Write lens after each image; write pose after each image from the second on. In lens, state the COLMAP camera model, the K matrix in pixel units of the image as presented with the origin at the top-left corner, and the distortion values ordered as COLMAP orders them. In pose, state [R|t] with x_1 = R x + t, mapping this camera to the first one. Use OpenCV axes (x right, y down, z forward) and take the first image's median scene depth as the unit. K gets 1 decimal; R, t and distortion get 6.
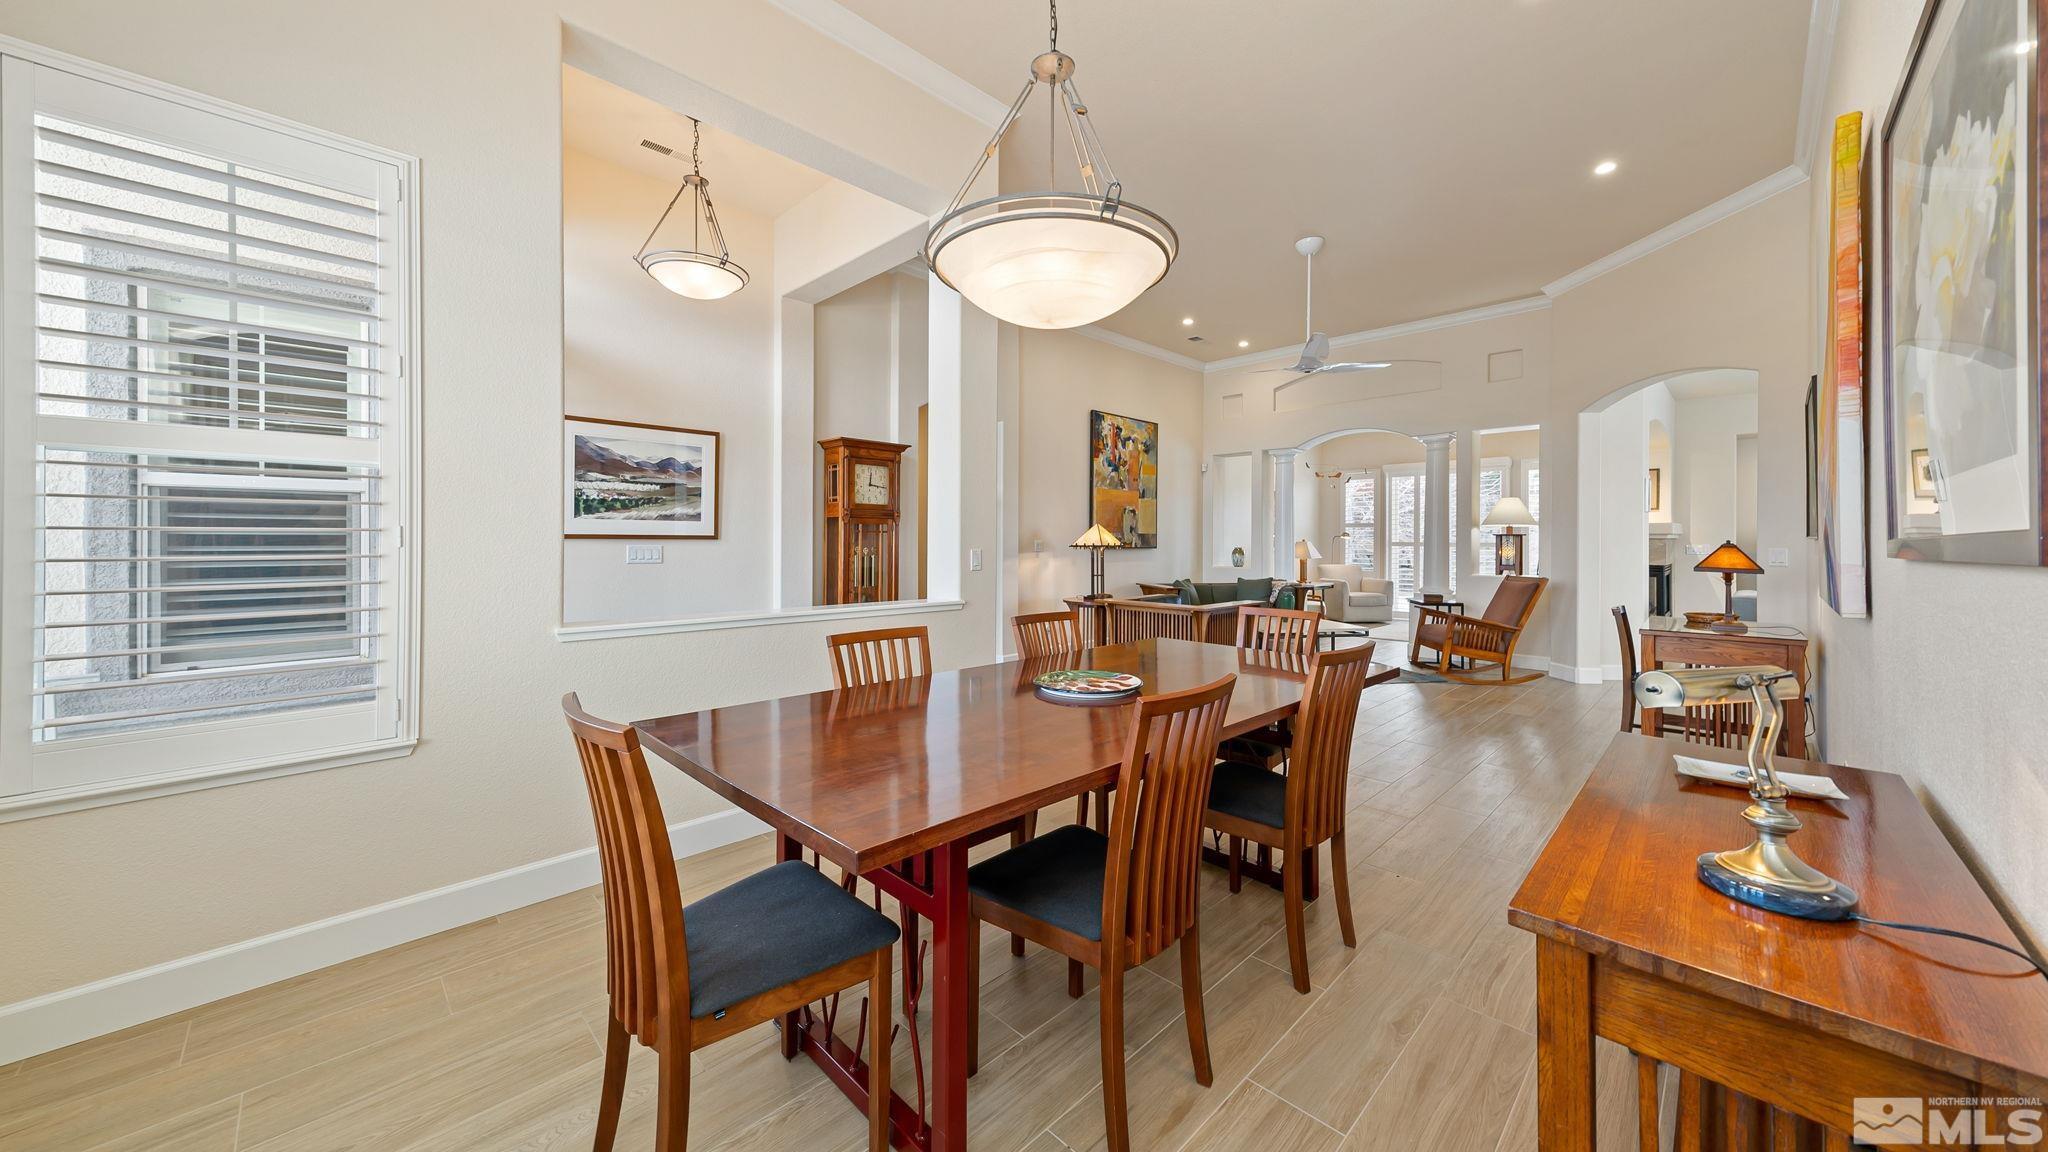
lens RADIAL K [[707.0, 0, 1035.2], [0, 707.0, 541.5], [0, 0, 1]] dist [0.016867, -0.000843]
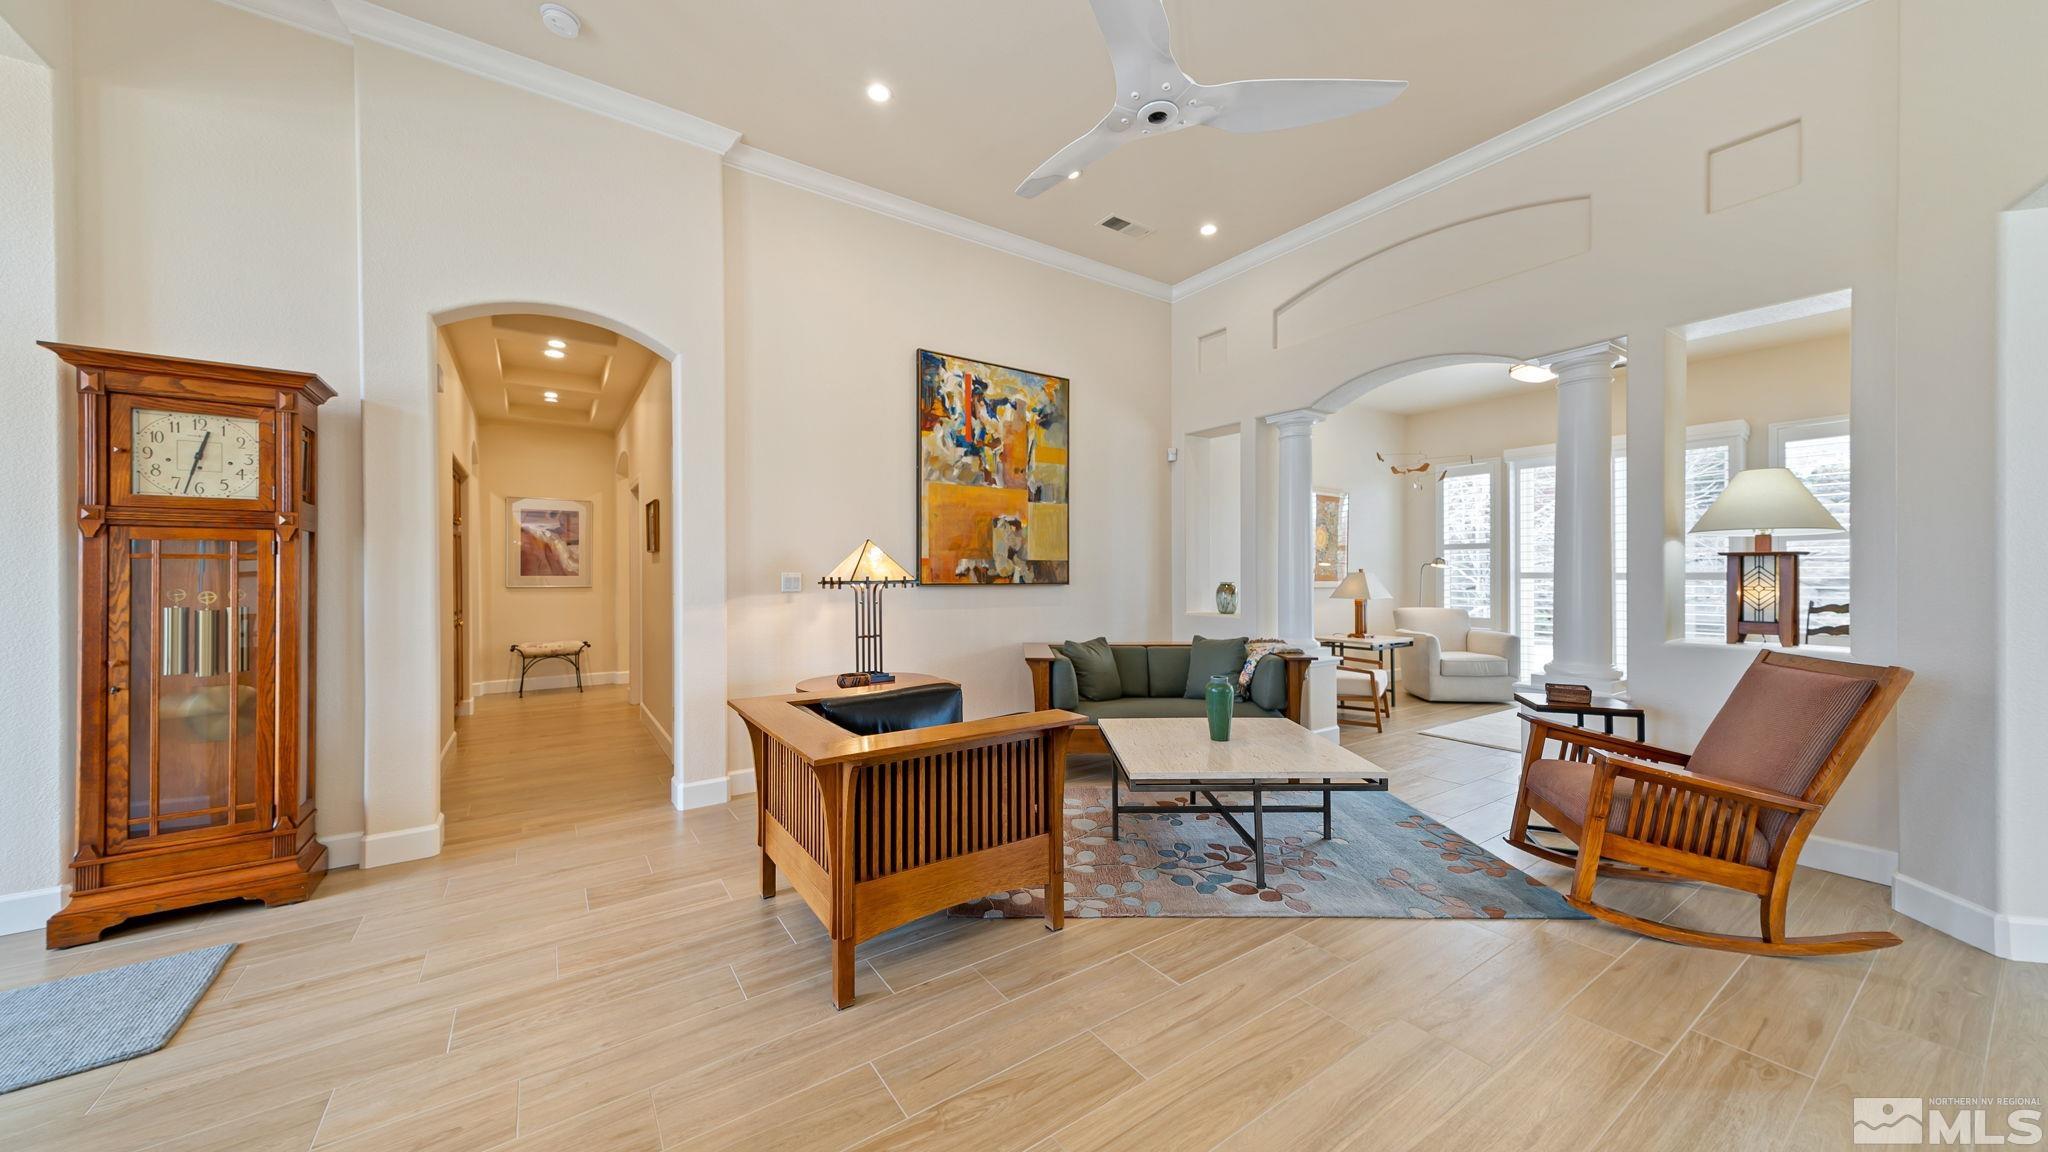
lens RADIAL K [[707.0, 0, 1026.3], [0, 707.0, 571.4], [0, 0, 1]] dist [0.016867, -0.000843]
pose [[0.983050, -0.006672, -0.183219, 0.269863], [0.005784, 0.999969, -0.005381, 0.001565], [0.183249, 0.004230, 0.983057, 0.433520]]
